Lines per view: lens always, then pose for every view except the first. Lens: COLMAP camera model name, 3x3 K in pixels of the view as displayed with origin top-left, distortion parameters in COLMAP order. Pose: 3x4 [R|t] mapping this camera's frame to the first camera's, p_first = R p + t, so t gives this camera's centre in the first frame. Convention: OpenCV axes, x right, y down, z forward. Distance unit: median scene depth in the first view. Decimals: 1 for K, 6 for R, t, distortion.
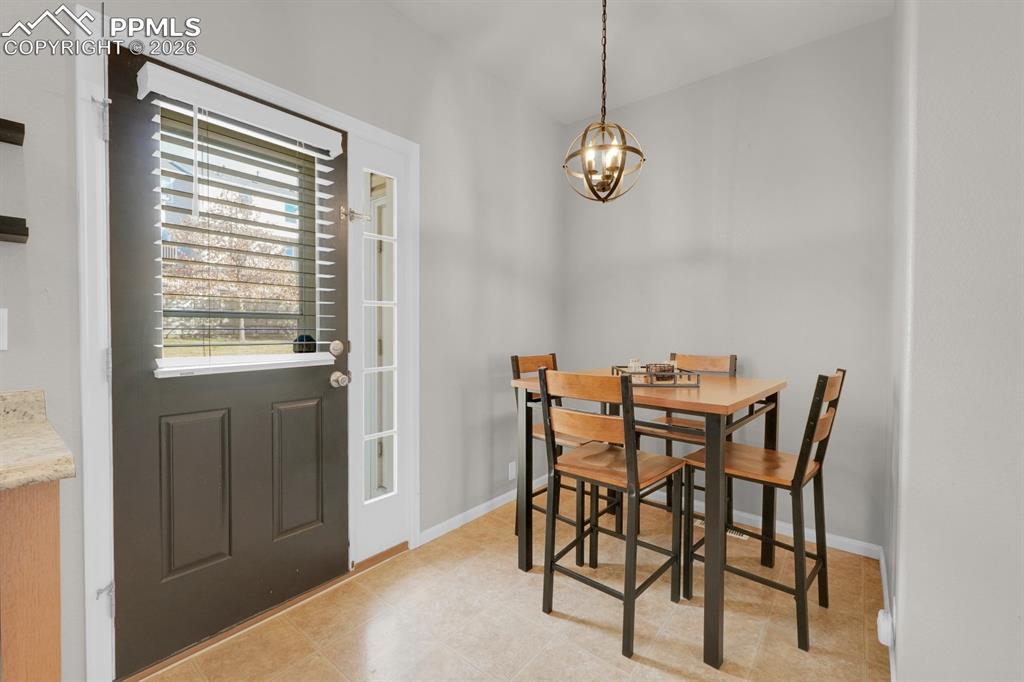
lens RADIAL K [[437.3, 0, 512.0], [0, 437.3, 341.0], [0, 0, 1]] dist [-0.000071, -0.000218]
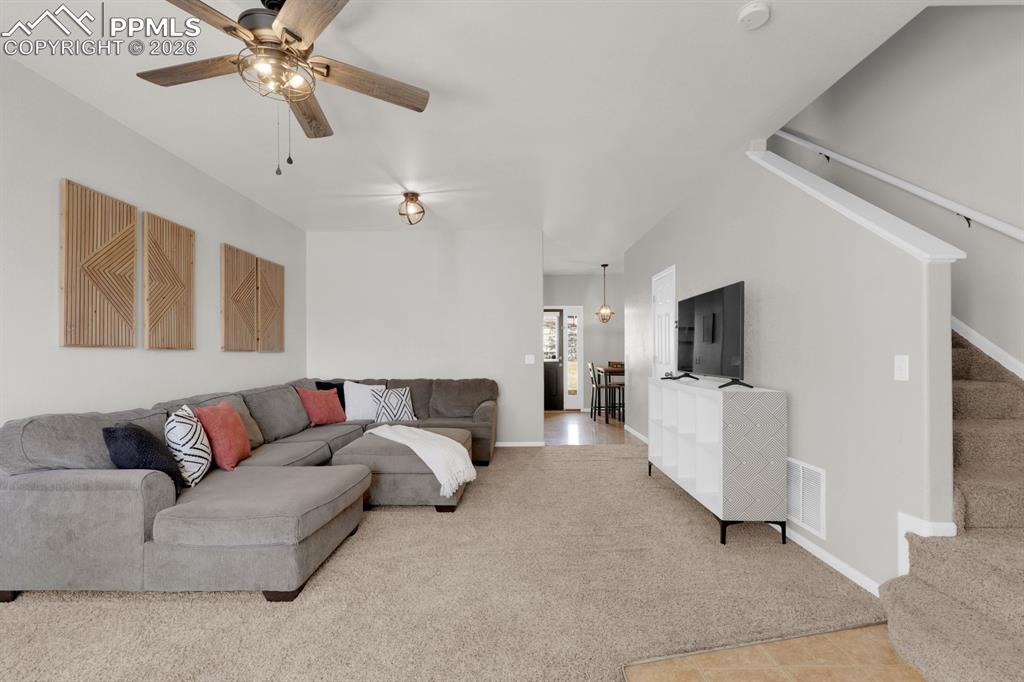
lens RADIAL K [[437.3, 0, 512.0], [0, 437.3, 341.0], [0, 0, 1]] dist [-0.000071, -0.000218]
pose [[0.639700, -0.019443, -0.768378, 2.685715], [-0.014819, 0.999182, -0.037620, 0.016856], [0.768481, 0.035453, 0.638889, -2.212355]]
